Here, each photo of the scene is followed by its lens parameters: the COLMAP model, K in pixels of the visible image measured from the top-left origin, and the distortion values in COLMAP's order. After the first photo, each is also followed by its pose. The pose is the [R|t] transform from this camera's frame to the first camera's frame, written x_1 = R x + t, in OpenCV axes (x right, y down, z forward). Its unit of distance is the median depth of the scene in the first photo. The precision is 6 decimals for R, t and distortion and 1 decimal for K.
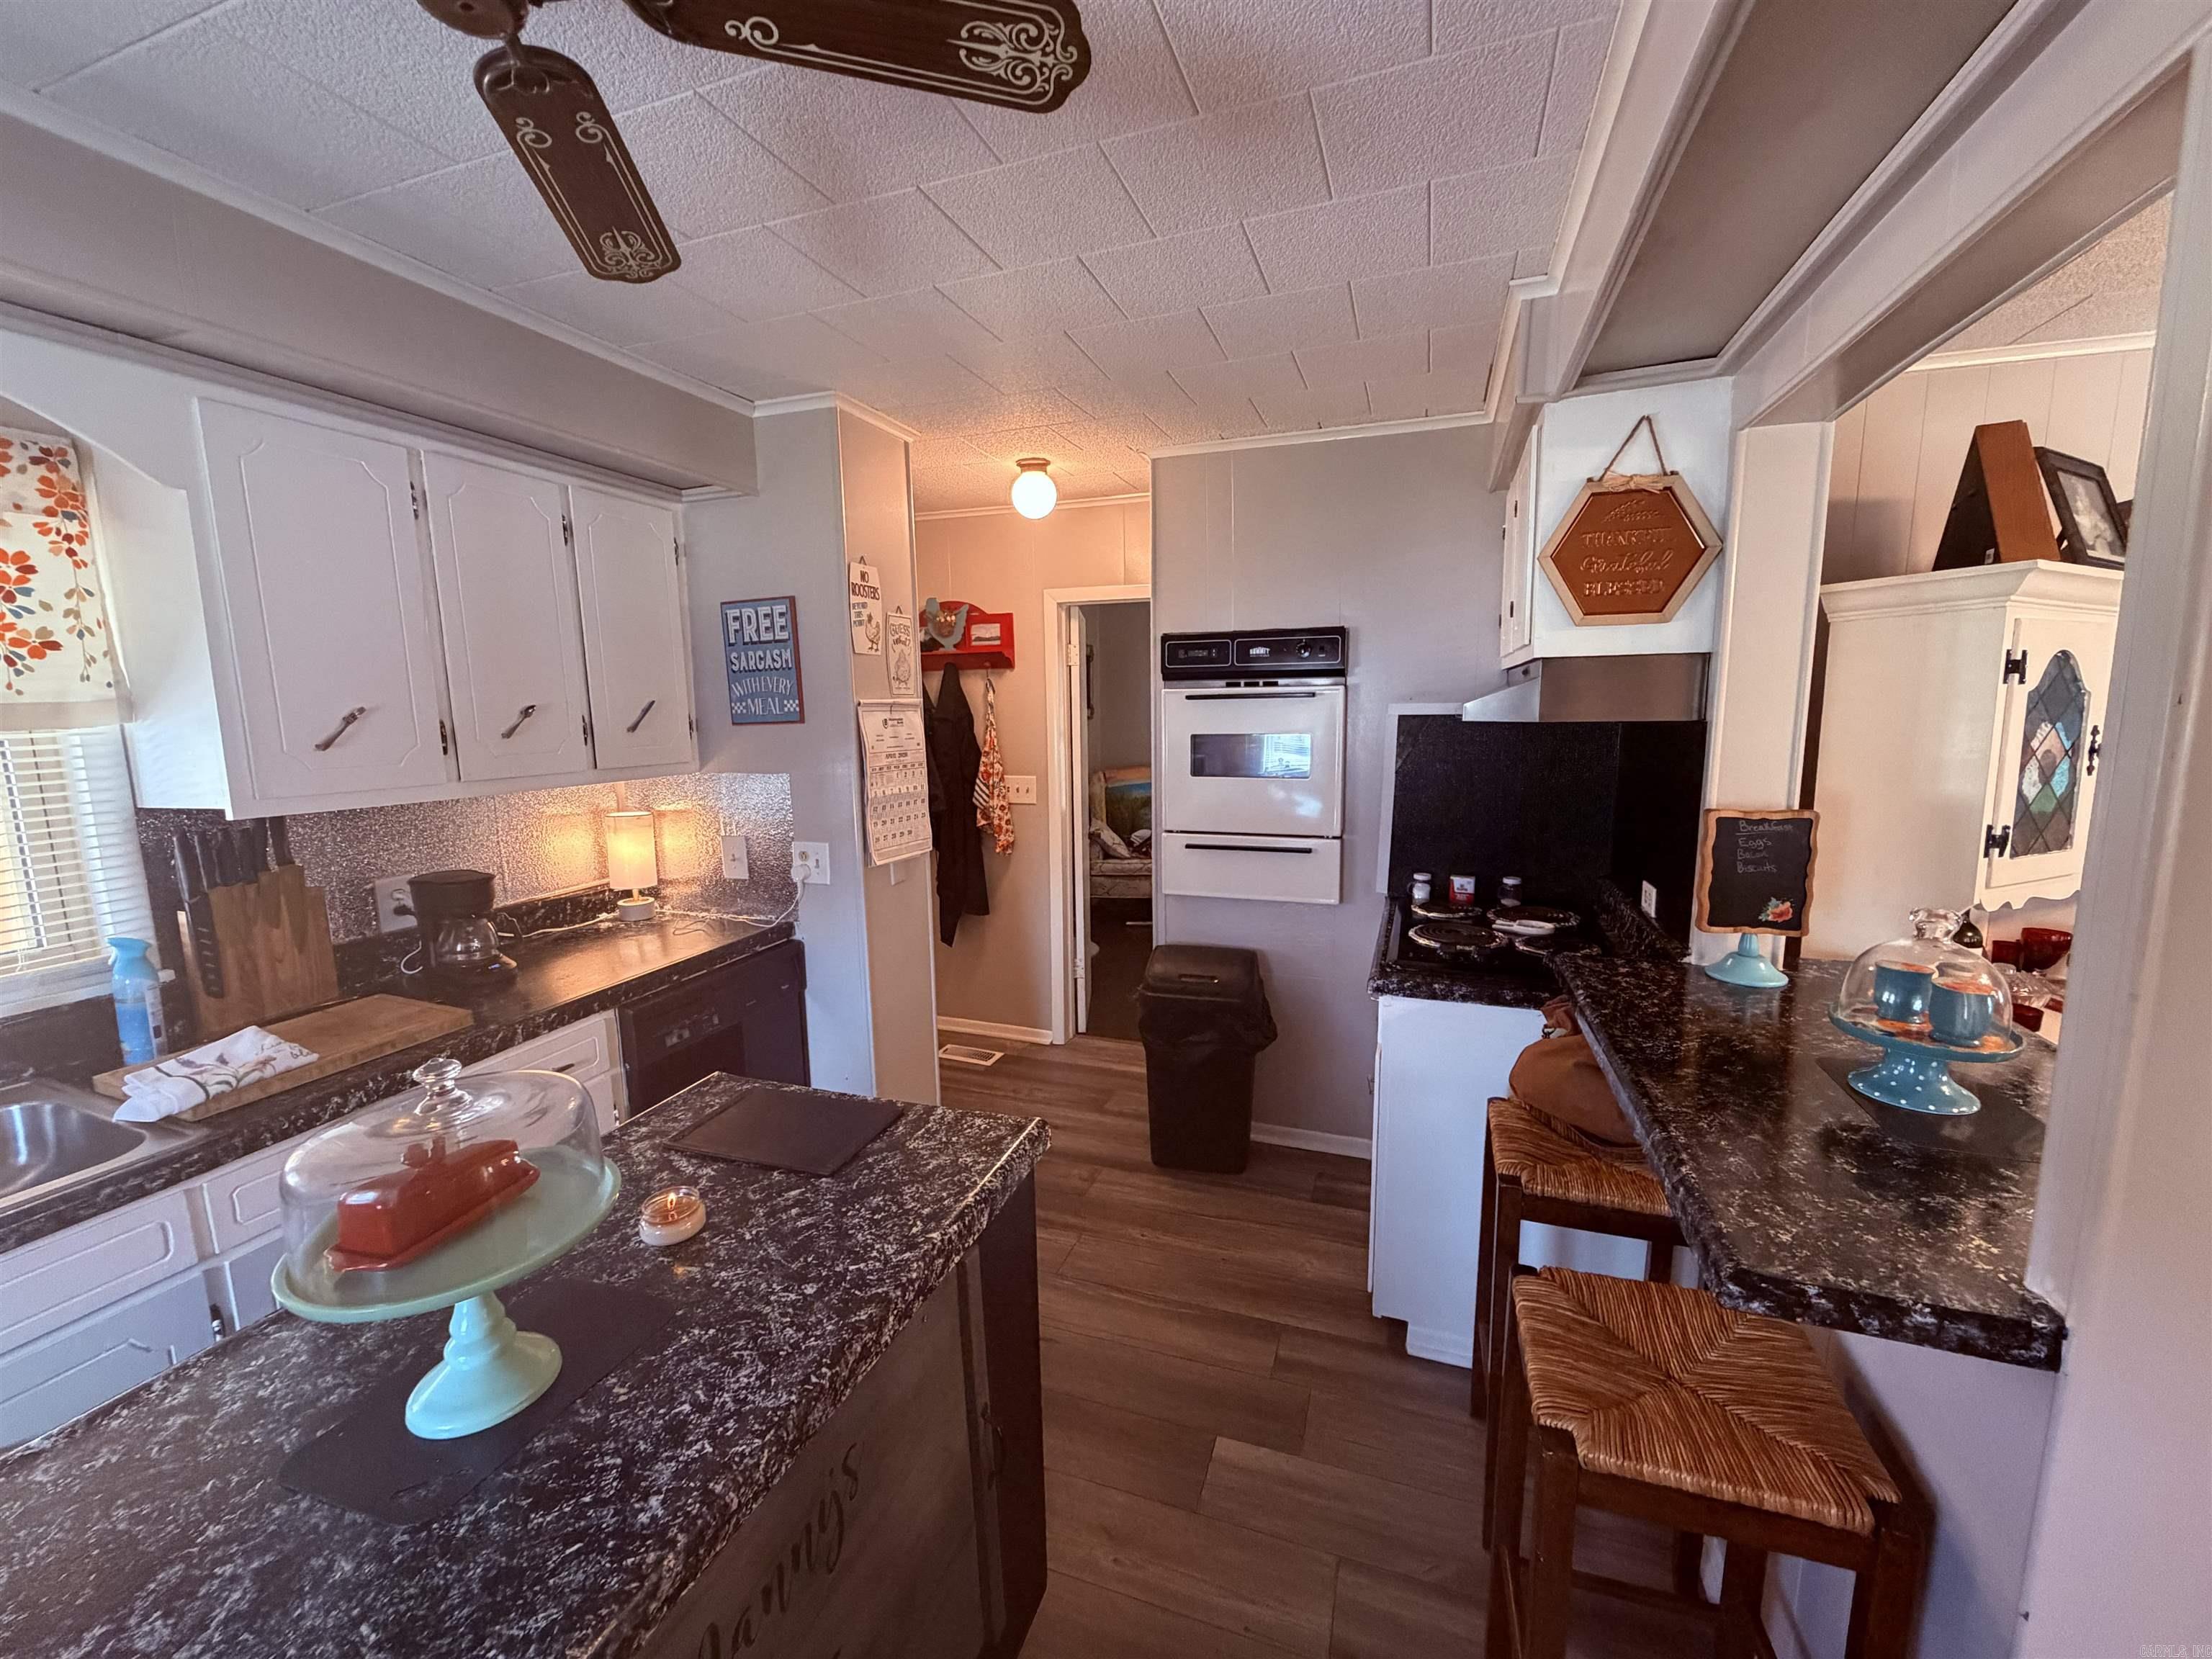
lens RADIAL K [[883.5, 0, 1101.0], [0, 883.5, 831.8], [0, 0, 1]] dist [0.000002, -0.000070]
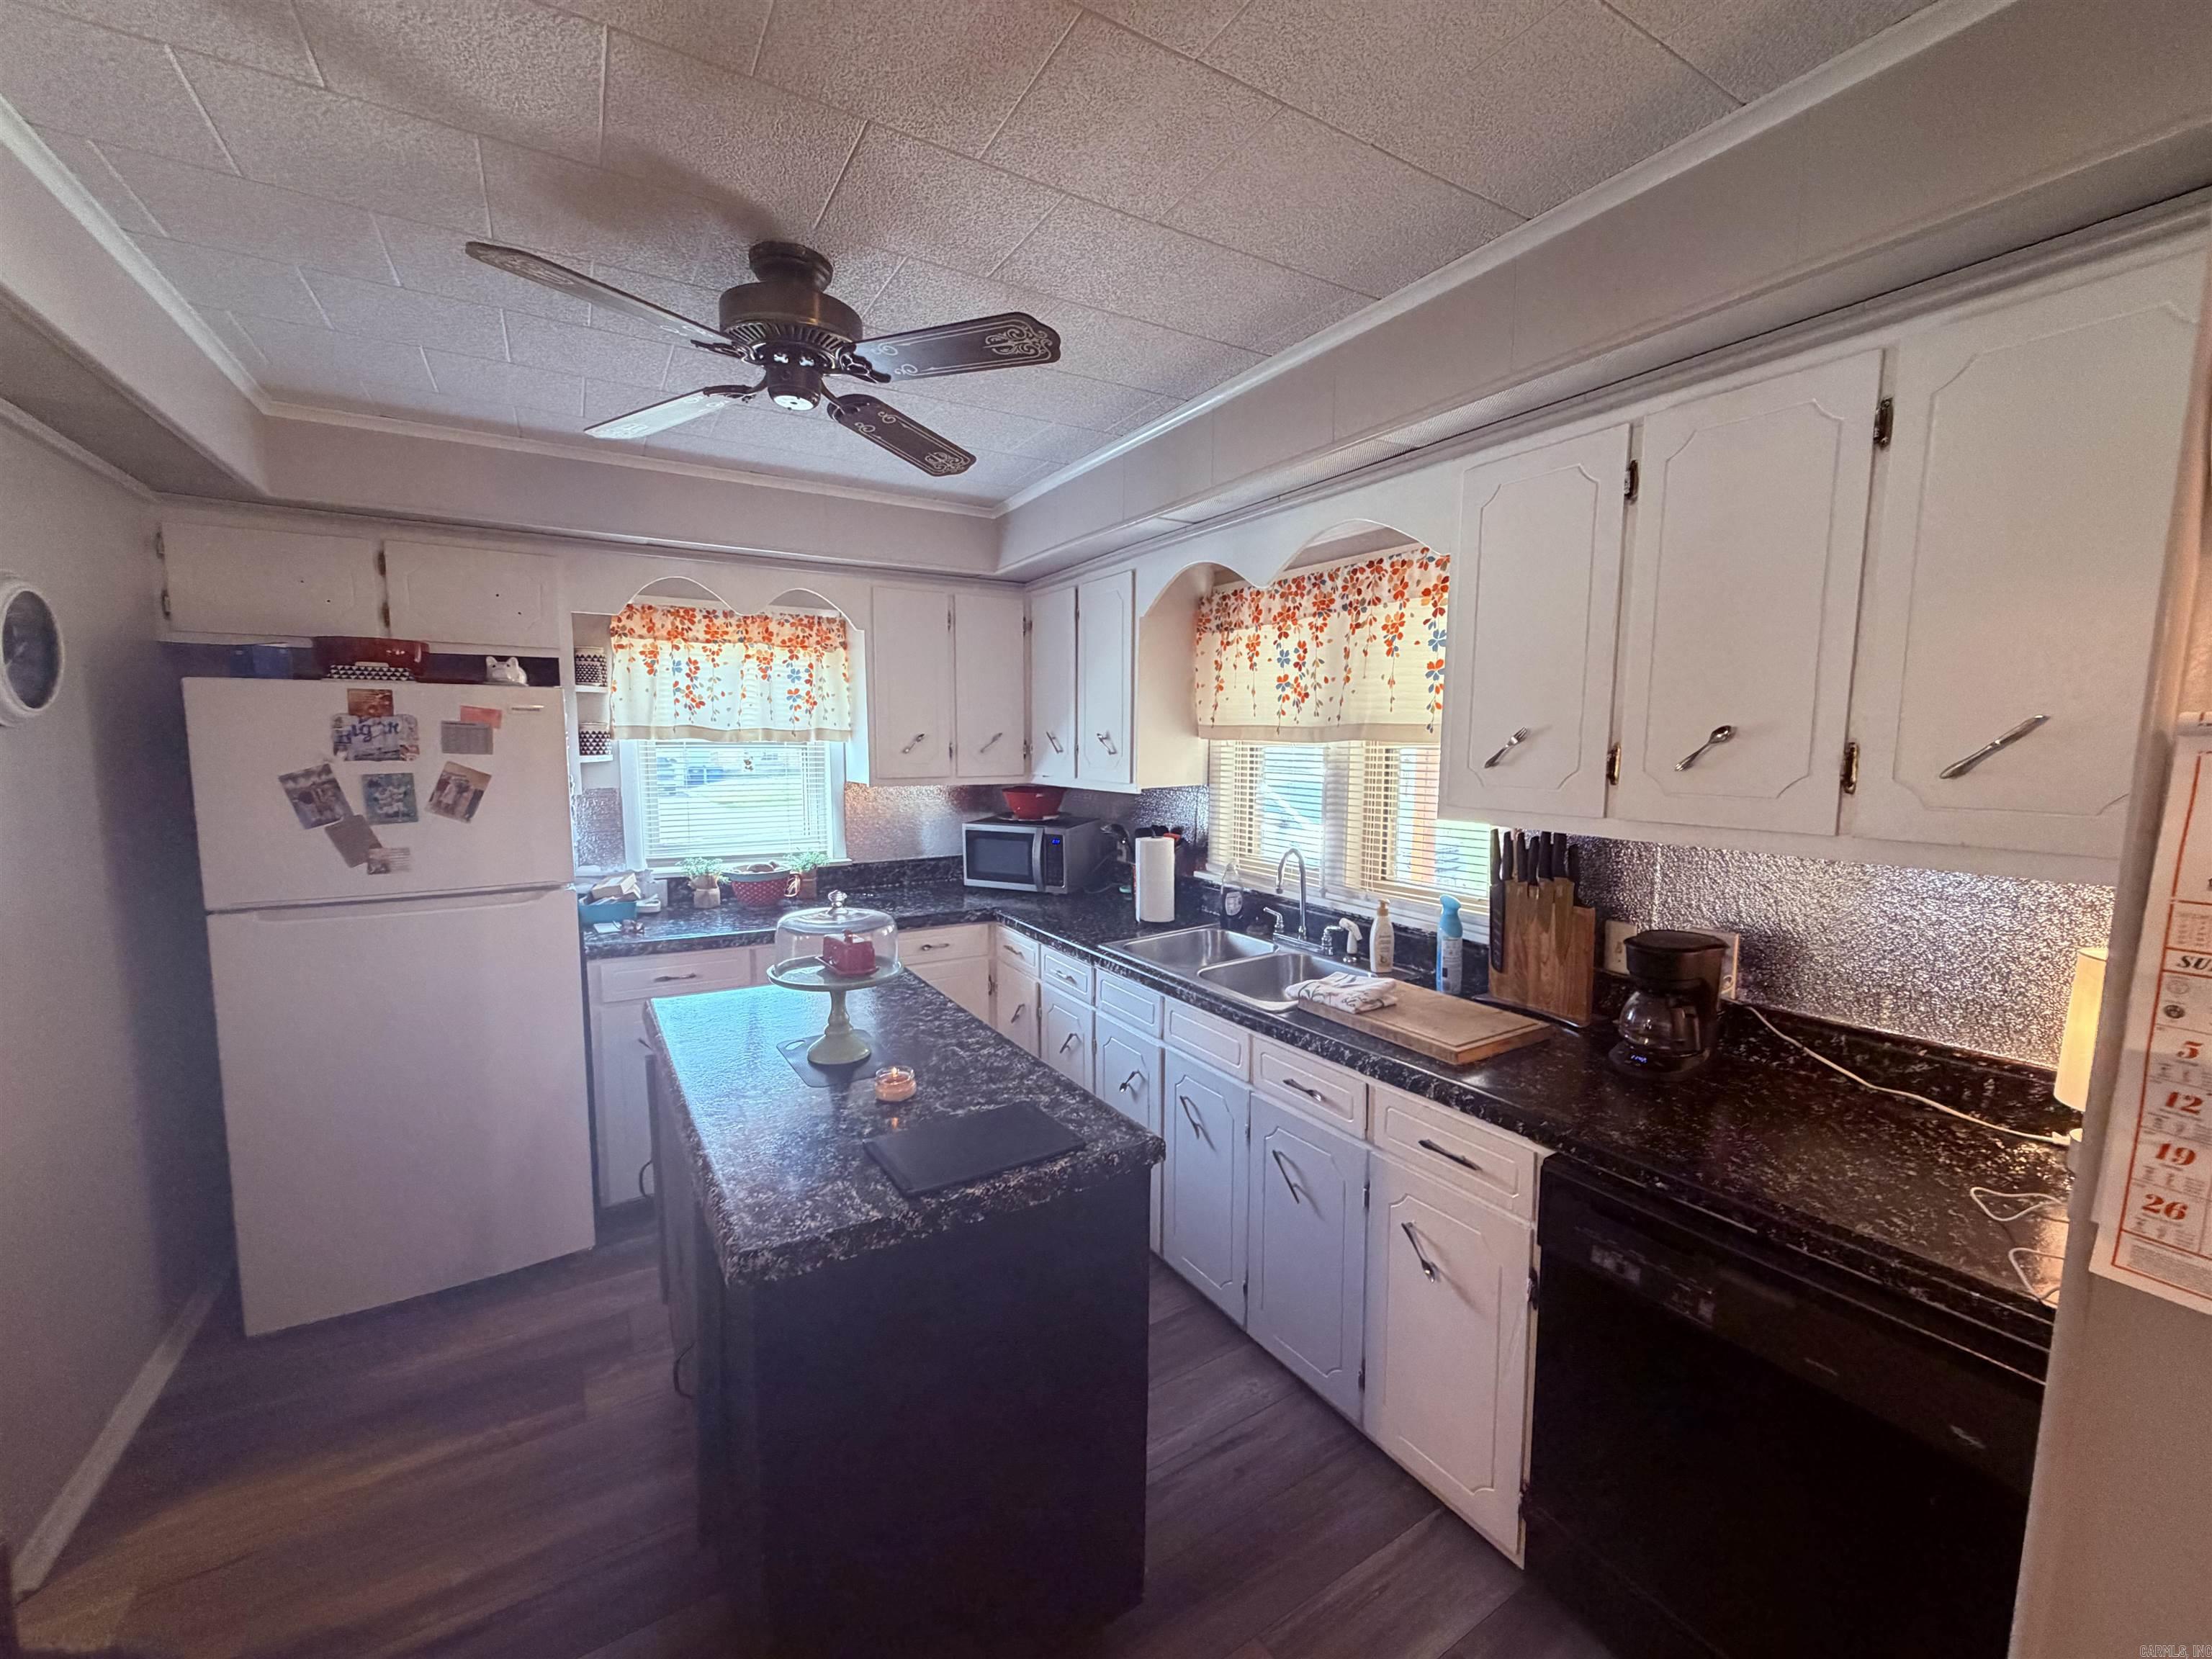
lens RADIAL K [[883.5, 0, 1101.0], [0, 883.5, 831.8], [0, 0, 1]] dist [0.000002, -0.000070]
pose [[-0.624609, 0.098674, -0.774678, 0.260254], [-0.105485, 0.972234, 0.208889, -0.205400], [0.773780, 0.212191, -0.596858, 1.392248]]
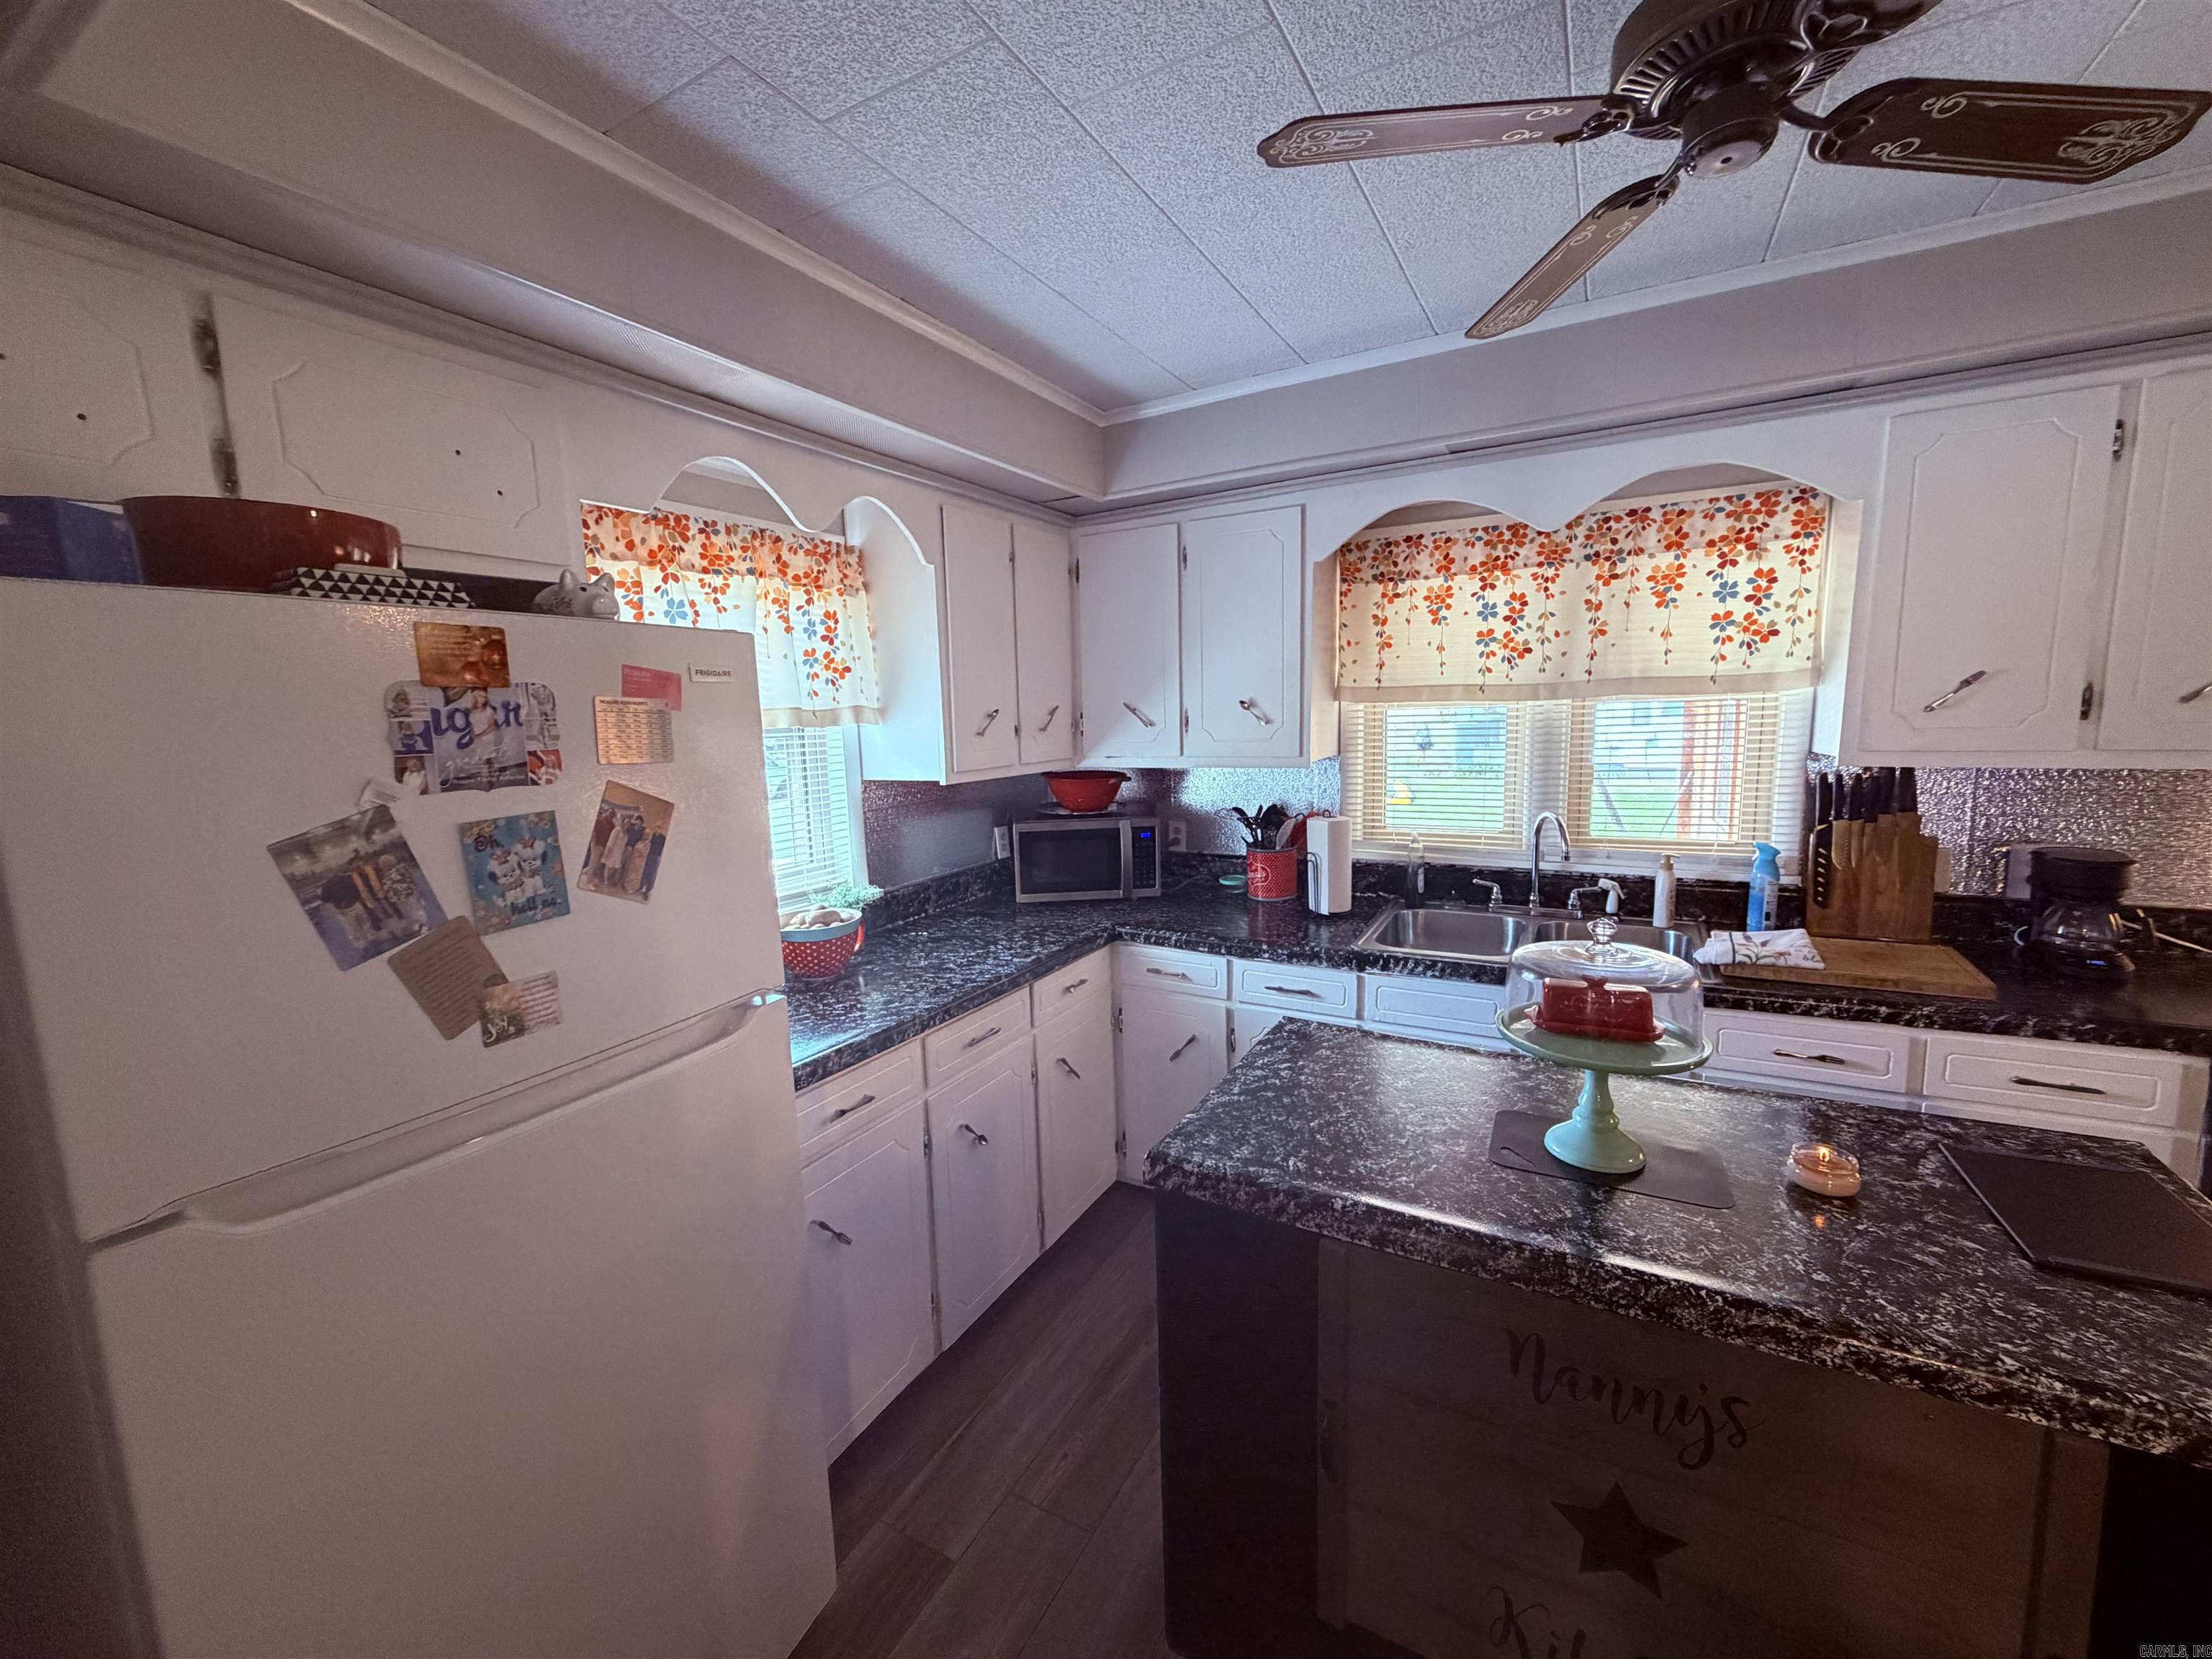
lens RADIAL K [[883.5, 0, 1101.0], [0, 883.5, 831.8], [0, 0, 1]] dist [0.000002, -0.000070]
pose [[-0.164497, 0.158166, -0.973614, 0.413372], [-0.108206, 0.978209, 0.177195, -0.031179], [0.980424, 0.134499, -0.143798, 0.180517]]
